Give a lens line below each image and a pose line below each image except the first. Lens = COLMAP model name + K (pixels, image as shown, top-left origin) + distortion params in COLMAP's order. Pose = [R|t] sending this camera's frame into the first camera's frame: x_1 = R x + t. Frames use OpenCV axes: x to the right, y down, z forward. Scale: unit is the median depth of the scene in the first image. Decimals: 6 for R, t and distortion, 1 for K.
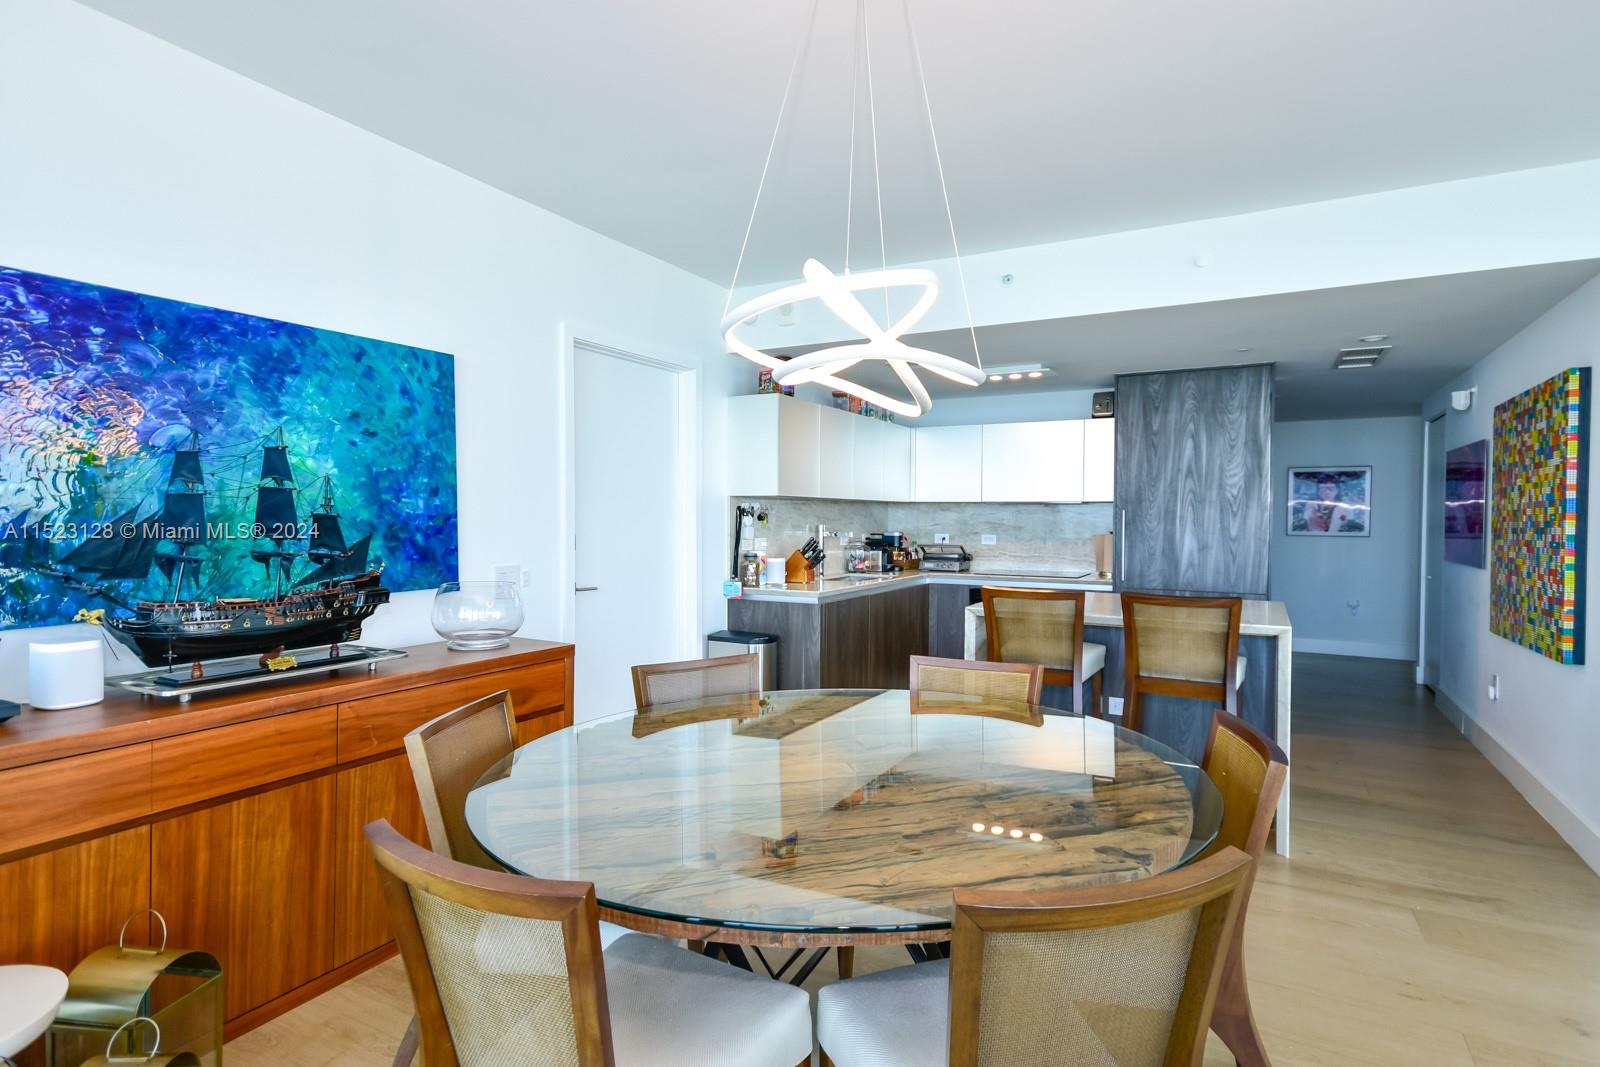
lens RADIAL K [[845.5, 0, 800.0], [0, 845.5, 533.5], [0, 0, 1]] dist [0.038029, 0.000171]
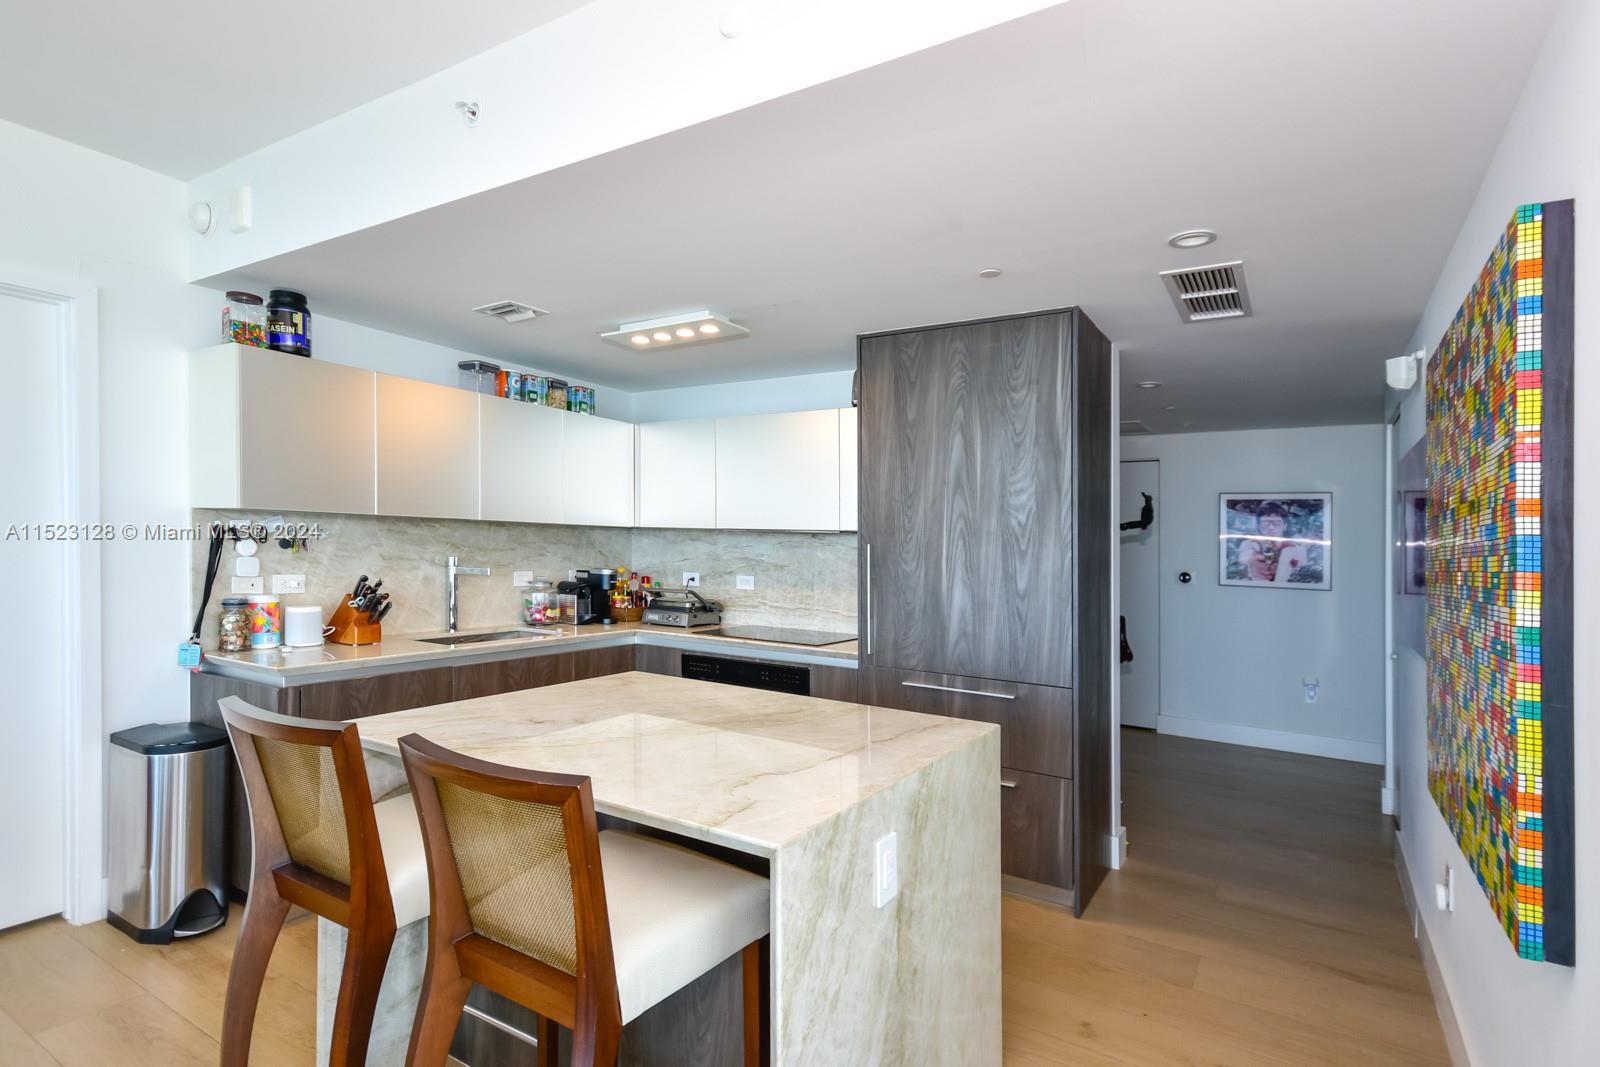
lens RADIAL K [[806.9, 0, 796.1], [0, 806.9, 528.7], [0, 0, 1]] dist [0.023210, 0.000397]
pose [[0.996202, 0.019418, -0.084880, 0.393650], [-0.022932, 0.998912, -0.040618, -0.013768], [0.083998, 0.042410, 0.995563, 0.403371]]
